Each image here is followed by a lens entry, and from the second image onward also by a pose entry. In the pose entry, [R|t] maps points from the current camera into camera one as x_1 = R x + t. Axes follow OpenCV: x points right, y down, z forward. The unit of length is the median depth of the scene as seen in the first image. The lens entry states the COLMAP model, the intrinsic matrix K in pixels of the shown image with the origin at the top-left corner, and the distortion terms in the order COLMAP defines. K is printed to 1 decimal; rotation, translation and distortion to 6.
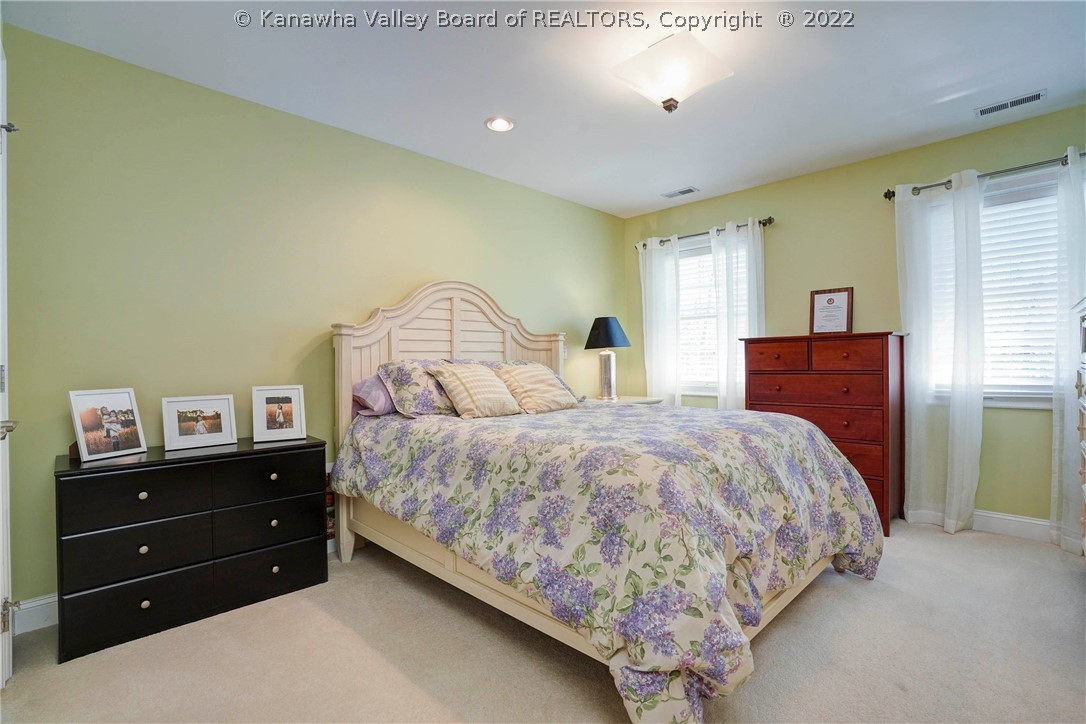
lens RADIAL K [[514.0, 0, 543.0], [0, 514.0, 362.0], [0, 0, 1]] dist [-0.027687, 0.000329]
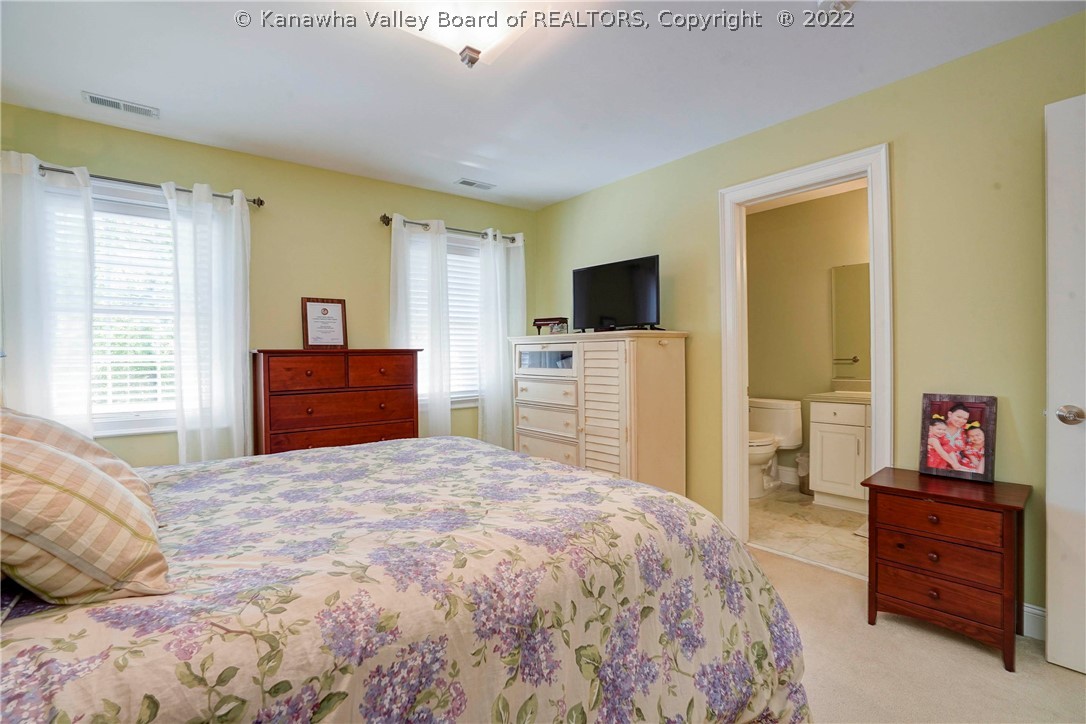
lens RADIAL K [[514.0, 0, 543.0], [0, 514.0, 362.0], [0, 0, 1]] dist [-0.027687, 0.000329]
pose [[0.078193, -0.005066, 0.996925, -0.352687], [0.012591, 0.999912, 0.004094, -0.028379], [-0.996859, 0.012232, 0.078250, 0.566446]]
